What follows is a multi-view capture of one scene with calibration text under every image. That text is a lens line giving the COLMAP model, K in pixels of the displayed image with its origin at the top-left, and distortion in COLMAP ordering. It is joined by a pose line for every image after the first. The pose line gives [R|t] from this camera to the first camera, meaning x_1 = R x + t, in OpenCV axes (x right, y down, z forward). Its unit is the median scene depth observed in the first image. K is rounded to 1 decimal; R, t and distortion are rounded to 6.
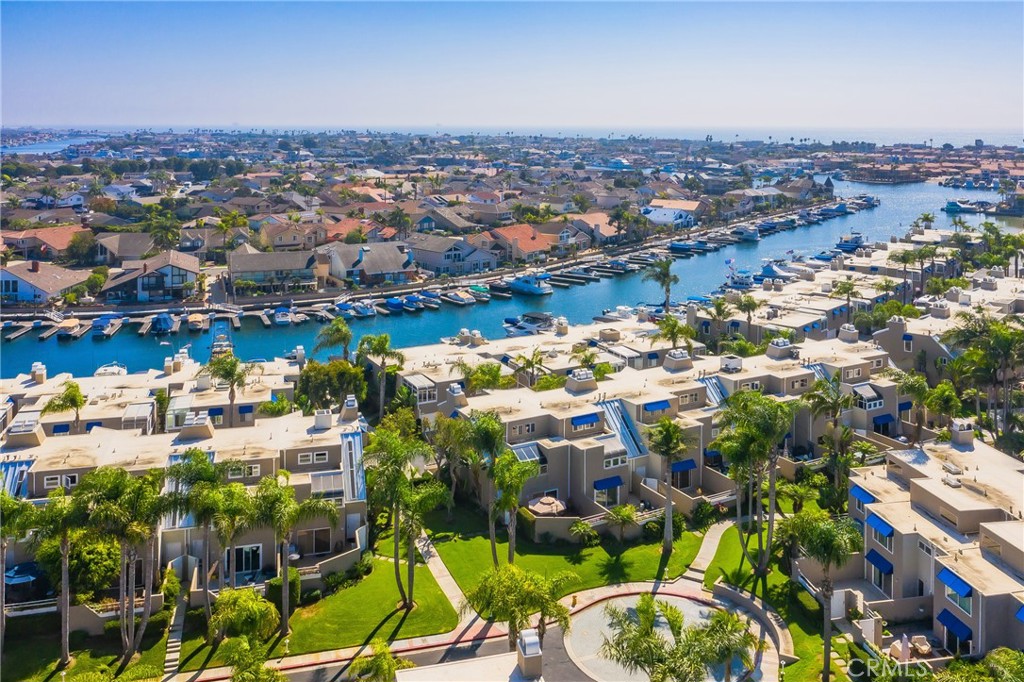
lens RADIAL K [[816.2, 0, 512.0], [0, 816.2, 341.0], [0, 0, 1]] dist [-0.004339, -0.001470]
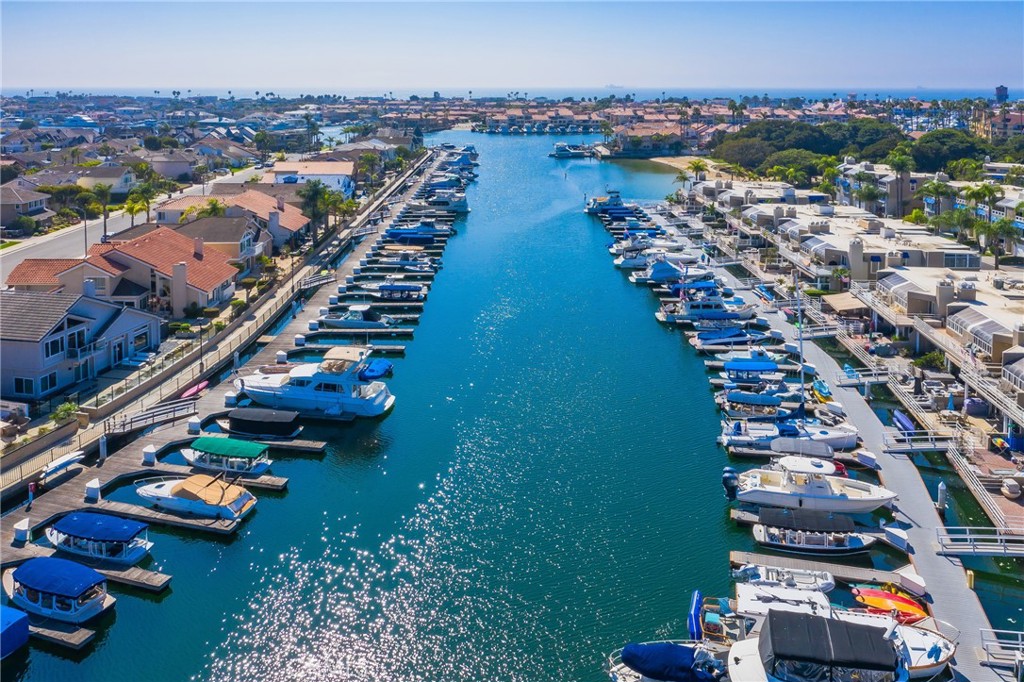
lens RADIAL K [[817.2, 0, 512.0], [0, 817.2, 341.0], [0, 0, 1]] dist [0.006662, 0.006766]
pose [[0.808090, -0.178531, 0.561353, -0.036716], [0.150601, 0.983910, 0.096124, -0.034351], [-0.569482, 0.006864, 0.821975, 0.181897]]
